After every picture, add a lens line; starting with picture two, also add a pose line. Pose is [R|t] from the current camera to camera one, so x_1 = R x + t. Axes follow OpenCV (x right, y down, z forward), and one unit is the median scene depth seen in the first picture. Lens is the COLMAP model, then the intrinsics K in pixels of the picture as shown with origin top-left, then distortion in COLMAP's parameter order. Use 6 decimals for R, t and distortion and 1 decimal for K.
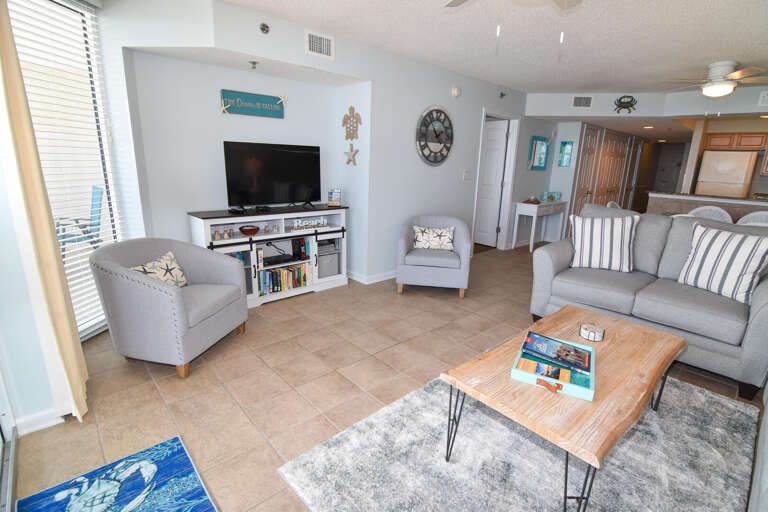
lens RADIAL K [[371.4, 0, 389.3], [0, 371.4, 259.4], [0, 0, 1]] dist [-0.001947, -0.012176]
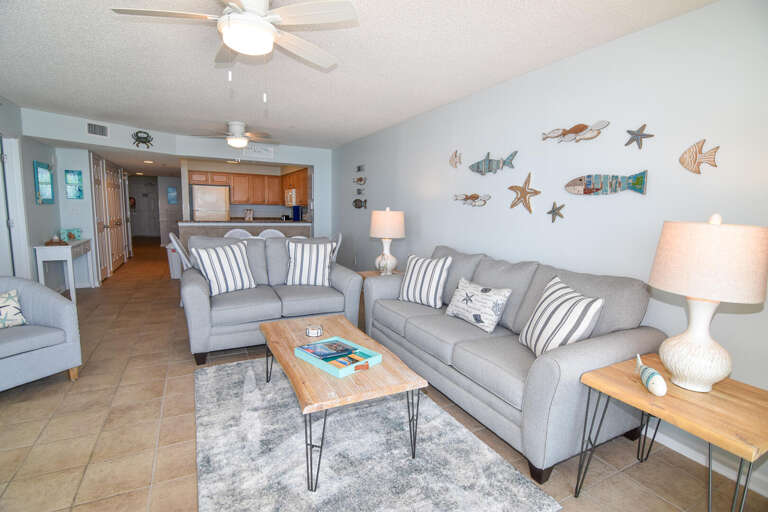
lens RADIAL K [[371.4, 0, 389.3], [0, 371.4, 259.4], [0, 0, 1]] dist [-0.001947, -0.012176]
pose [[0.261820, -0.156125, 0.952405, -0.295093], [0.227423, 0.969020, 0.096329, -0.055389], [-0.937939, 0.191378, 0.289215, 0.173602]]
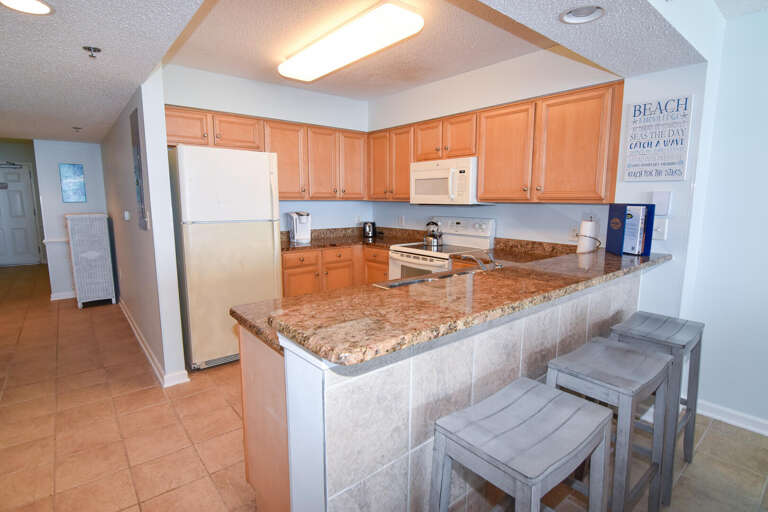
lens RADIAL K [[381.7, 0, 384.0], [0, 381.7, 256.0], [0, 0, 1]] dist [0.000135, -0.012529]
pose [[0.045762, -0.186590, 0.981371, 0.800509], [0.255120, 0.952006, 0.169111, -0.355021], [-0.965826, 0.242629, 0.091169, 1.402711]]
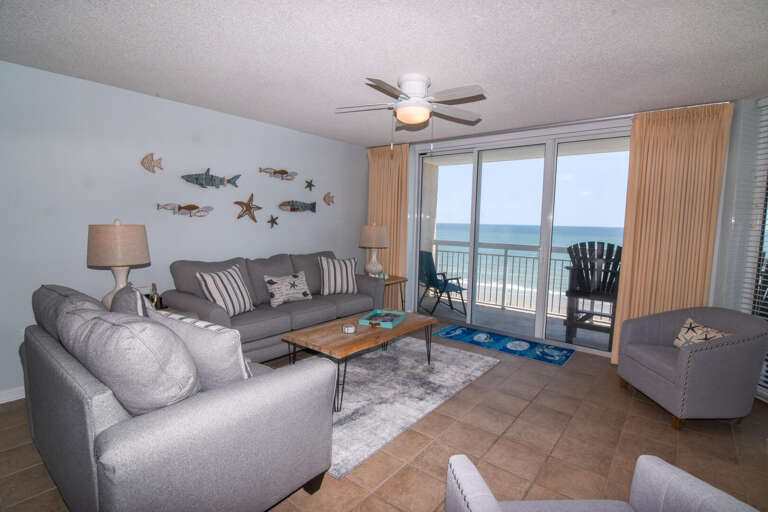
lens RADIAL K [[381.7, 0, 384.0], [0, 381.7, 256.0], [0, 0, 1]] dist [0.000135, -0.012529]
pose [[-0.987464, -0.043392, -0.151766, 0.321627], [-0.093037, 0.936707, 0.337527, -0.321715], [0.127514, 0.347415, -0.929001, 1.202296]]
